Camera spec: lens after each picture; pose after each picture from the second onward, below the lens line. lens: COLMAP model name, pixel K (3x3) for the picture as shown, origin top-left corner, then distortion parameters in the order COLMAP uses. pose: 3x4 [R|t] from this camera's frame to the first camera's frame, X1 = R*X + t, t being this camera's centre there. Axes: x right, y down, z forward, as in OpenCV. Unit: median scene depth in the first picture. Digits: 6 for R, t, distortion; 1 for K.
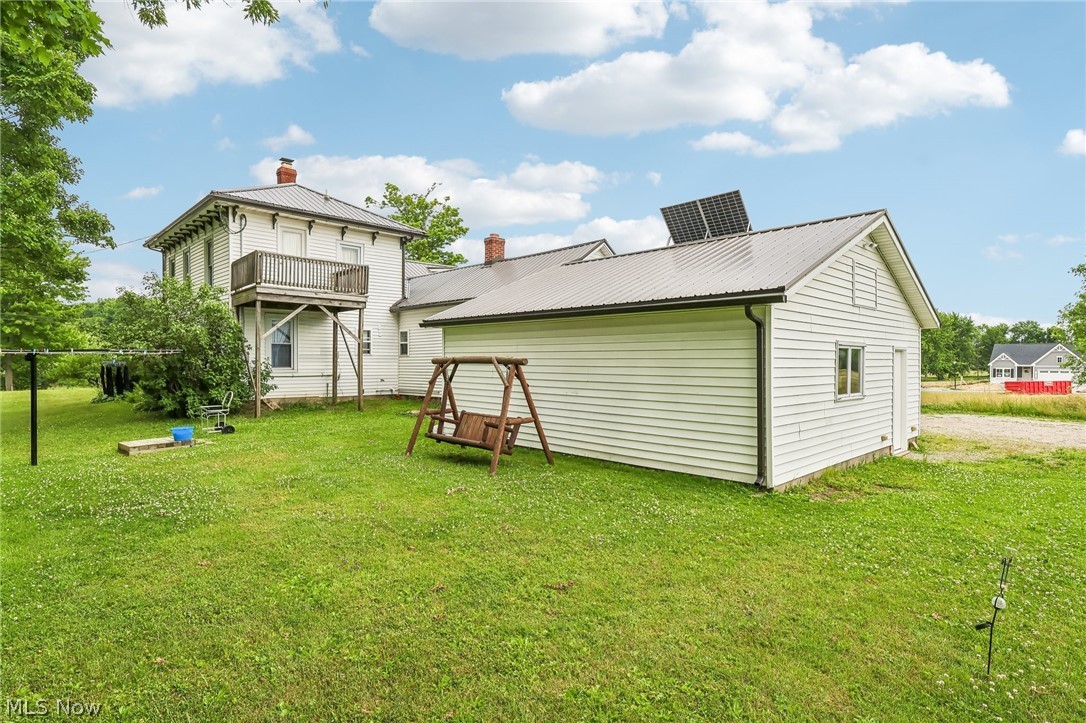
lens RADIAL K [[559.8, 0, 543.0], [0, 559.8, 361.5], [0, 0, 1]] dist [0.000785, 0.000084]
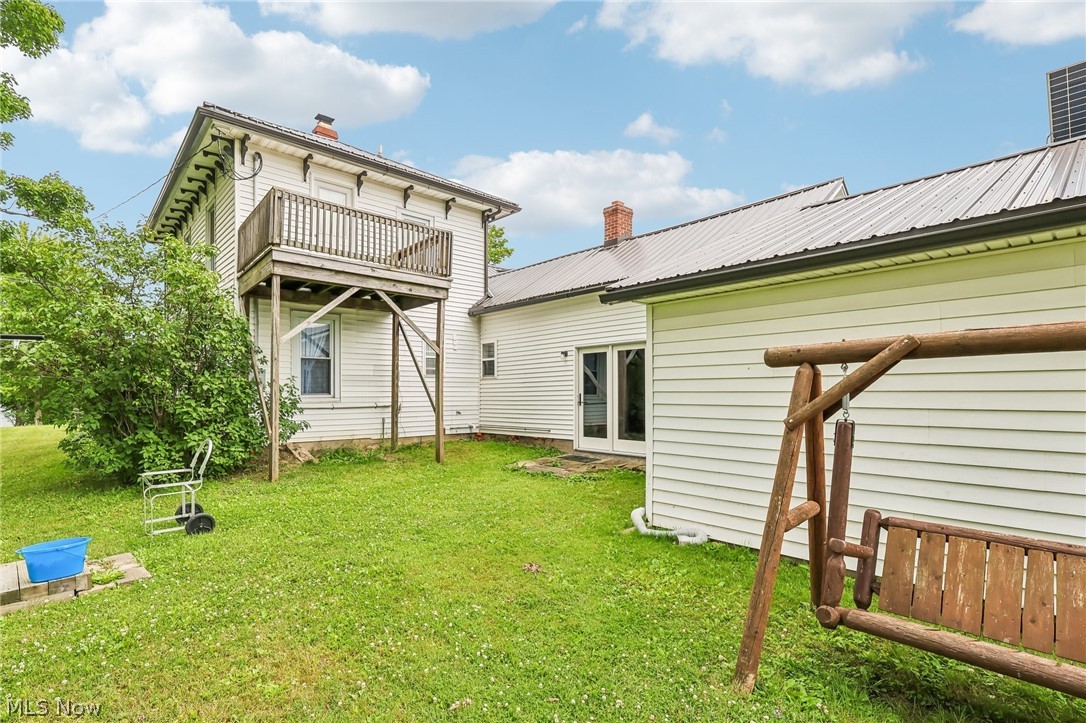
lens RADIAL K [[509.9, 0, 537.6], [0, 509.9, 381.0], [0, 0, 1]] dist [-0.002743, -0.000396]
pose [[0.999526, -0.006688, -0.030054, -0.201597], [0.005965, 0.999692, -0.024097, 0.011504], [0.030206, 0.023906, 0.999258, 0.437356]]
